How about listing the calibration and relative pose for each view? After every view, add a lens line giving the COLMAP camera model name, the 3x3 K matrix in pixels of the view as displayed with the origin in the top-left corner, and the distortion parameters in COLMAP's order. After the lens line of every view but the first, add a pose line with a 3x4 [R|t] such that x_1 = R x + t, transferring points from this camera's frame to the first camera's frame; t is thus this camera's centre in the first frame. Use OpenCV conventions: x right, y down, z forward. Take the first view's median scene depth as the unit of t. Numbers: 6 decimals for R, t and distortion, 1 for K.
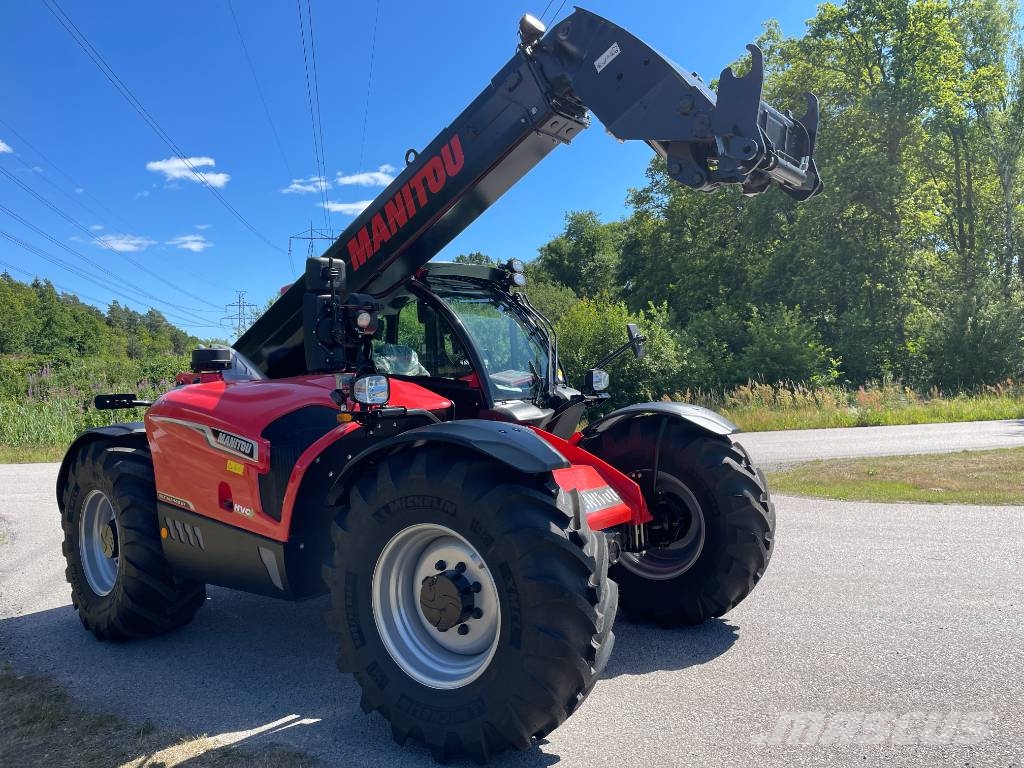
lens RADIAL K [[772.1, 0, 514.1], [0, 772.1, 383.0], [0, 0, 1]] dist [0.092170, -0.133119]
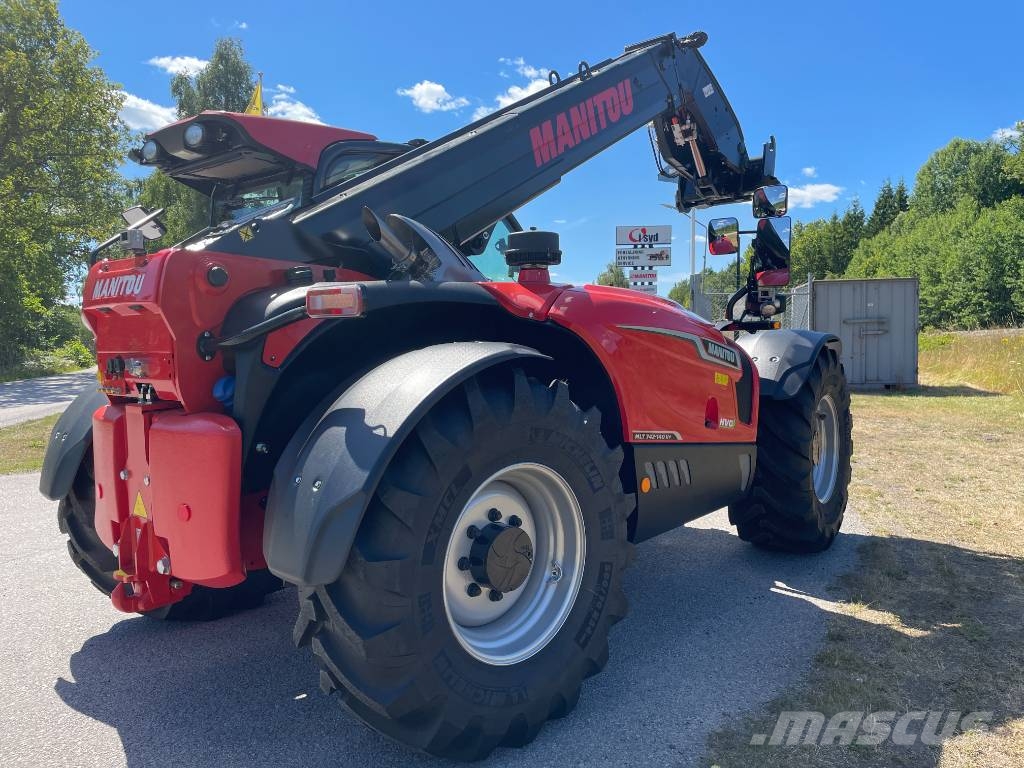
lens RADIAL K [[772.4, 0, 513.8], [0, 772.4, 390.5], [0, 0, 1]] dist [0.091186, -0.120724]
pose [[0.052556, -0.038994, 0.997856, -1.296066], [0.017396, 0.999121, 0.038127, 0.082123], [-0.998466, 0.015355, 0.053188, 1.198246]]
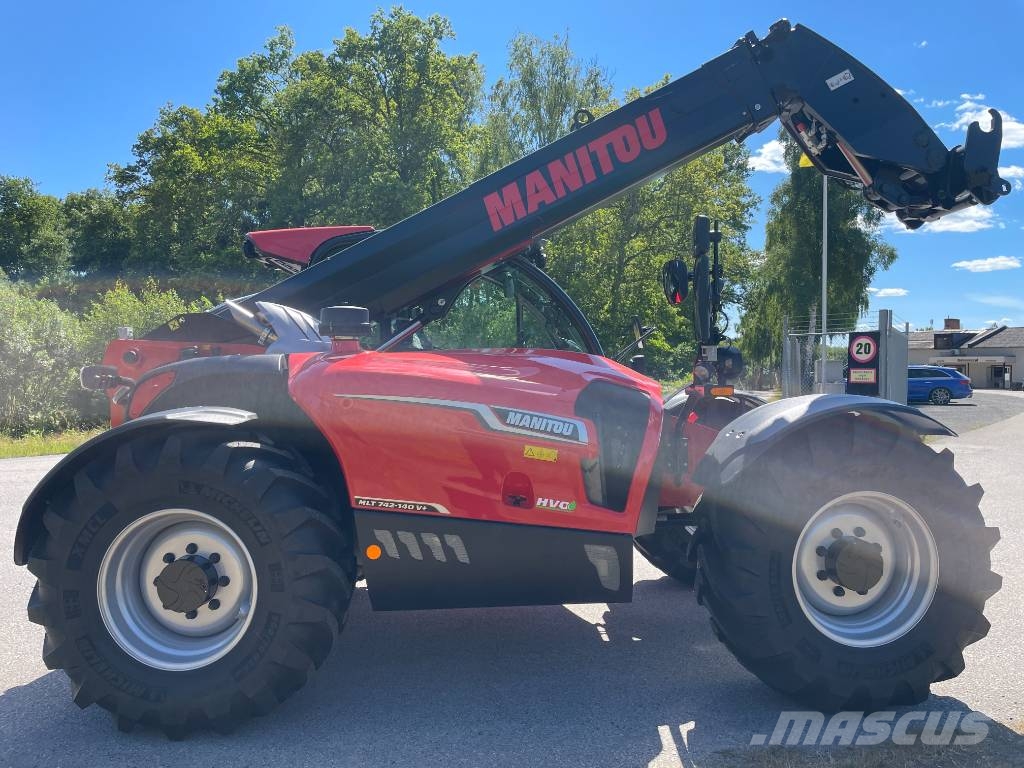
lens RADIAL K [[772.1, 0, 514.1], [0, 772.1, 383.0], [0, 0, 1]] dist [0.092170, -0.133119]
pose [[0.771107, 0.017291, 0.636470, -0.898109], [-0.013295, 0.999850, -0.011057, 0.043053], [-0.636567, 0.000064, 0.771222, 0.385623]]
